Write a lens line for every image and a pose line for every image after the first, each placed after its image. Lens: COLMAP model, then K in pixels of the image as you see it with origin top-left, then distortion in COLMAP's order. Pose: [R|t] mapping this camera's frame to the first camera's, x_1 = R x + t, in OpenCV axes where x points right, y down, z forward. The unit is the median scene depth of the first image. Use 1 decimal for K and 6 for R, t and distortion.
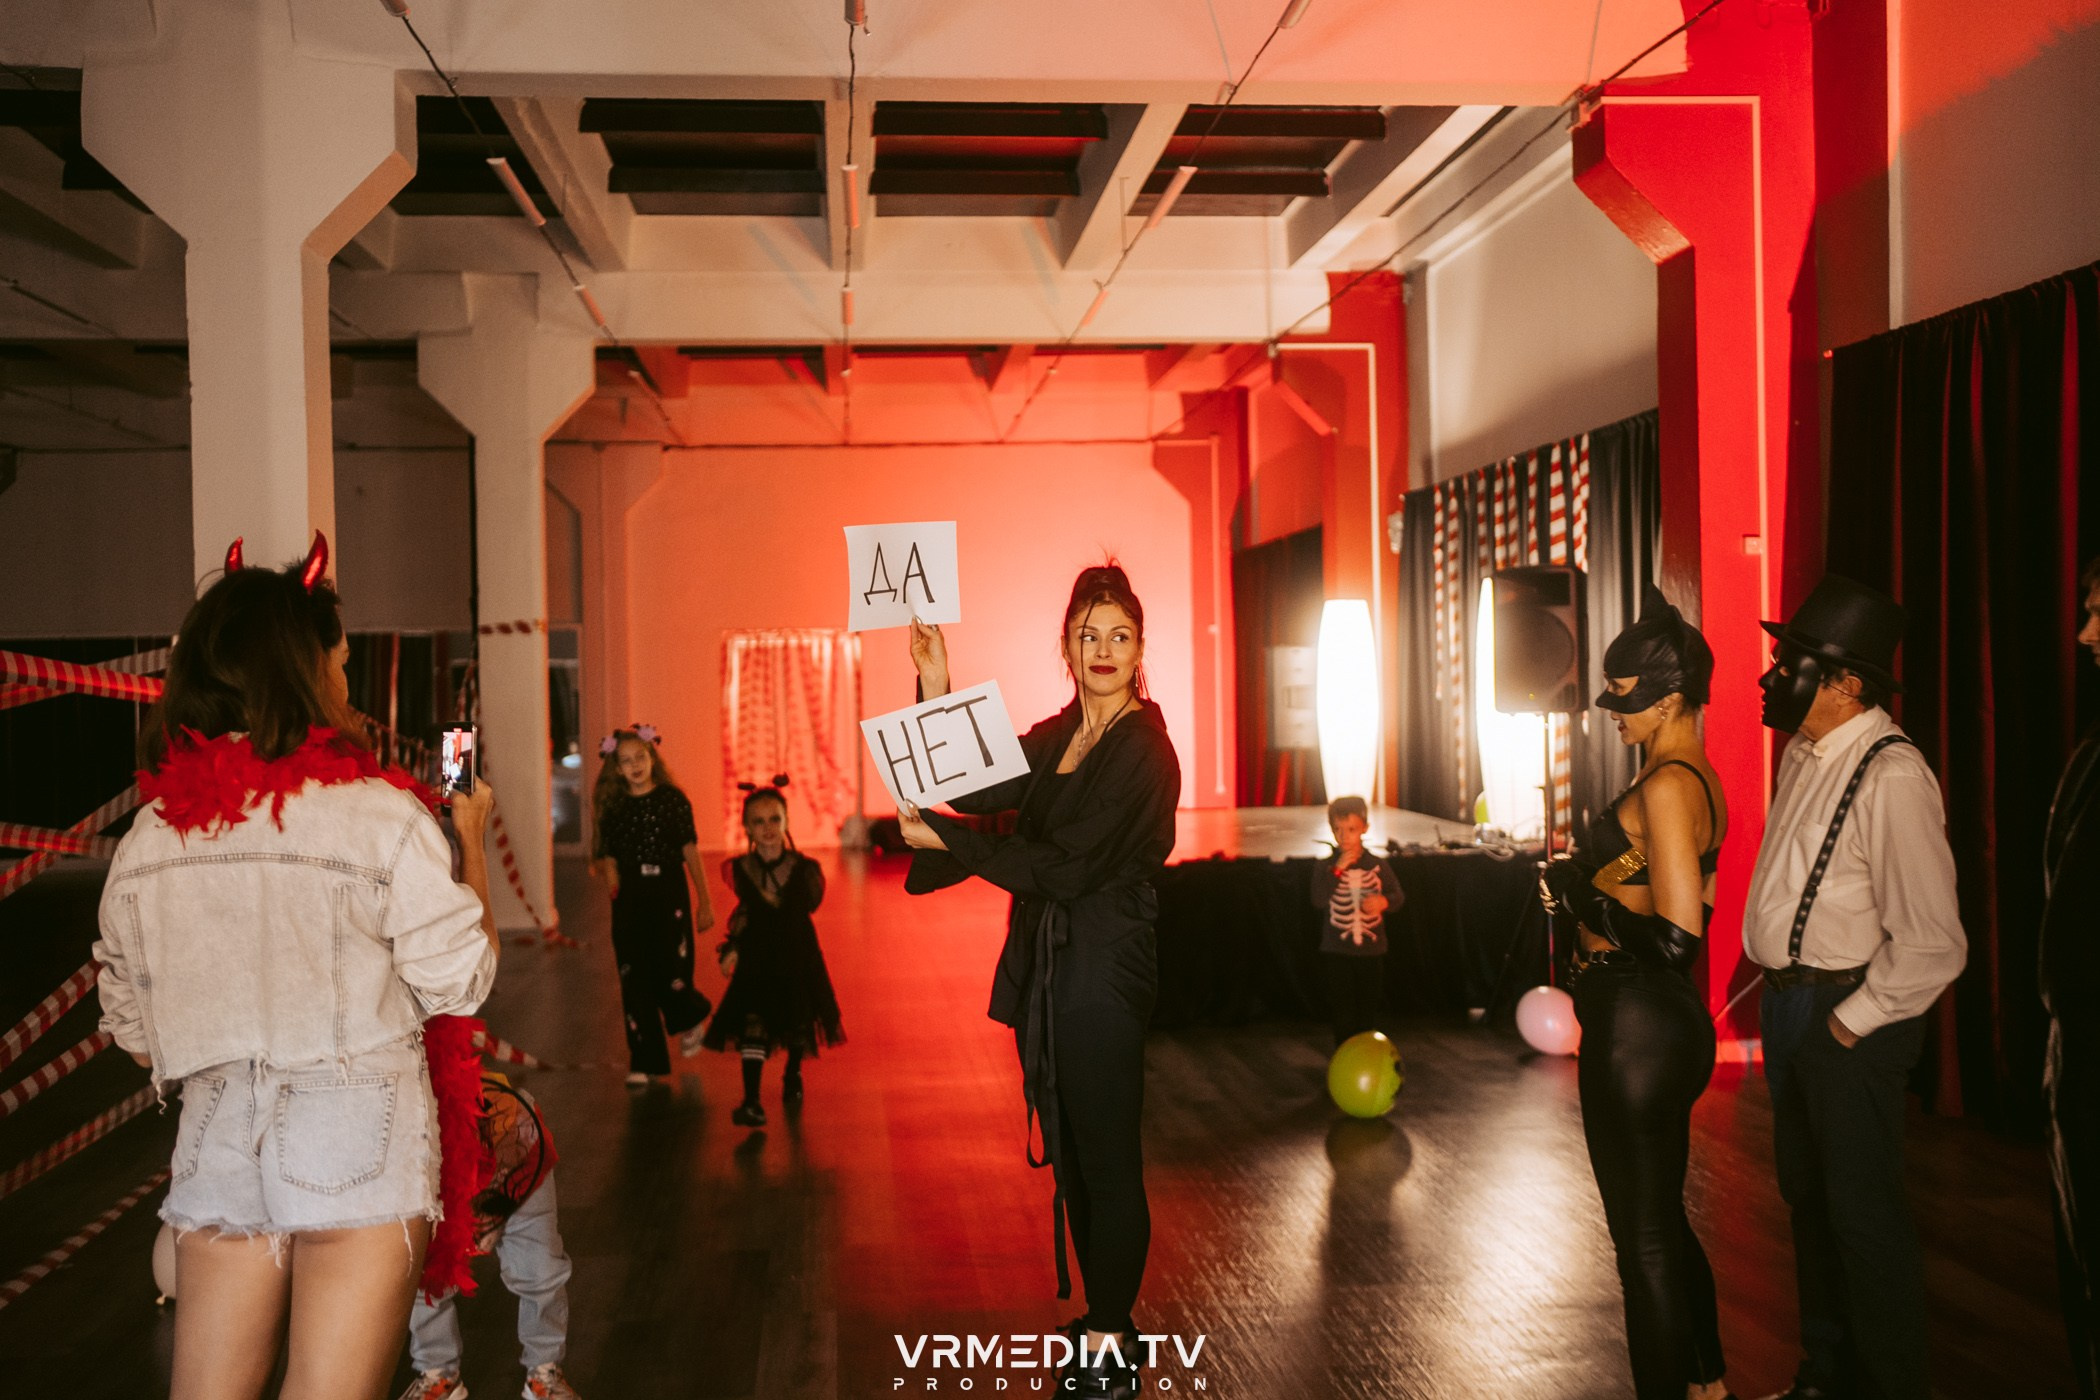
lens RADIAL K [[2079.4, 0, 1046.7], [0, 2079.4, 716.0], [0, 0, 1]] dist [-0.052552, 0.124685]
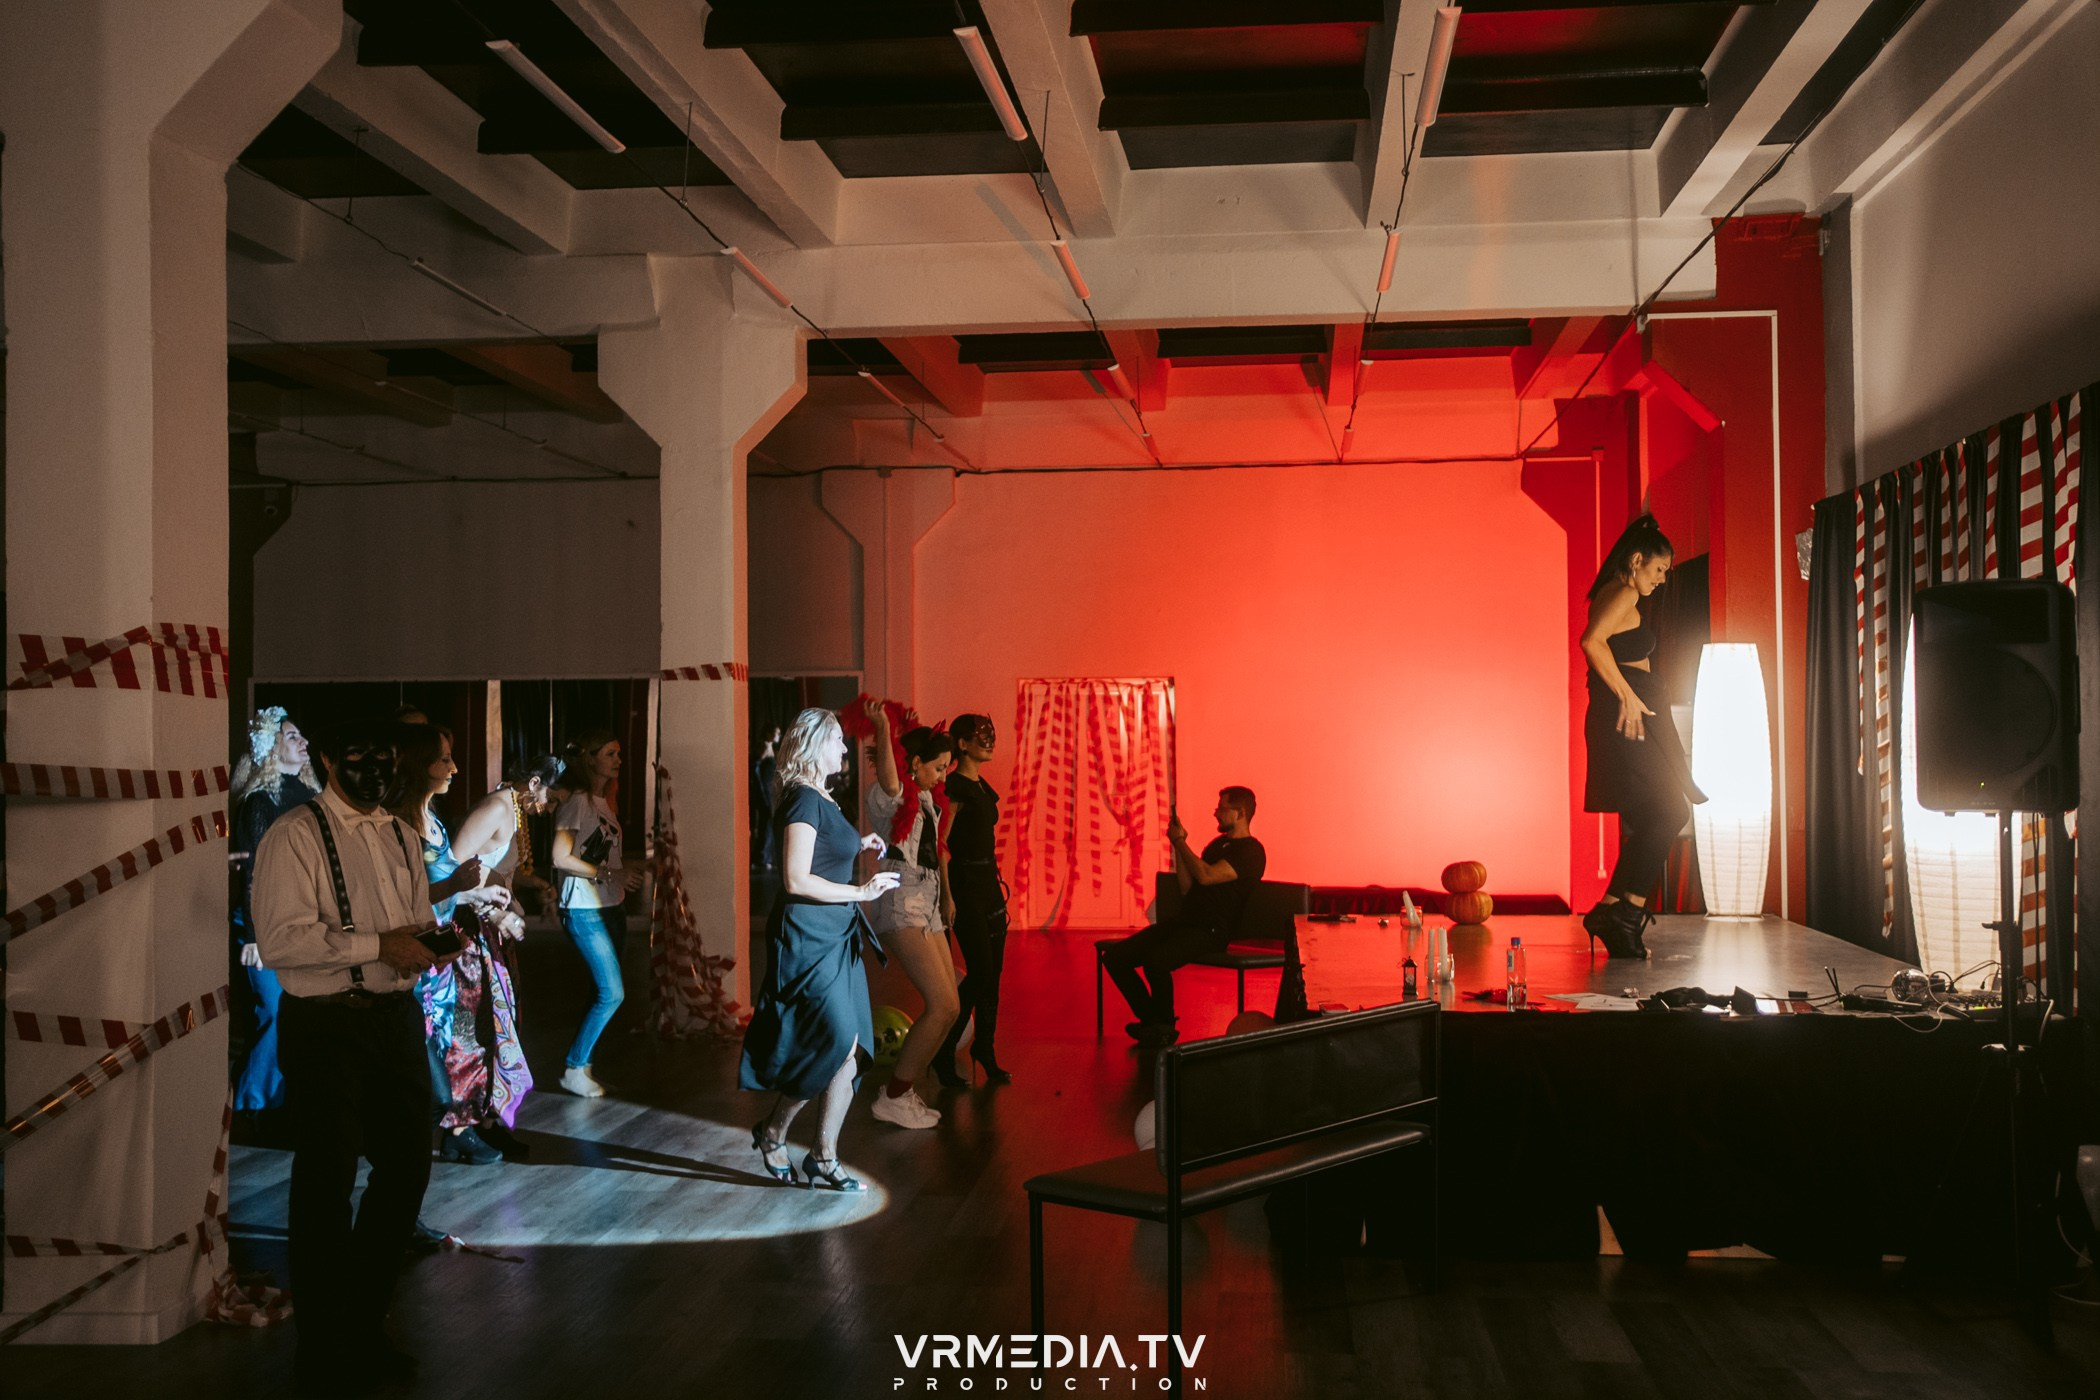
lens RADIAL K [[2079.4, 0, 1046.7], [0, 2079.4, 716.0], [0, 0, 1]] dist [-0.052552, 0.124685]
pose [[0.978681, 0.009661, -0.205161, 0.054004], [-0.014745, 0.999621, -0.023264, -0.007619], [0.204858, 0.025793, 0.978452, 0.208224]]
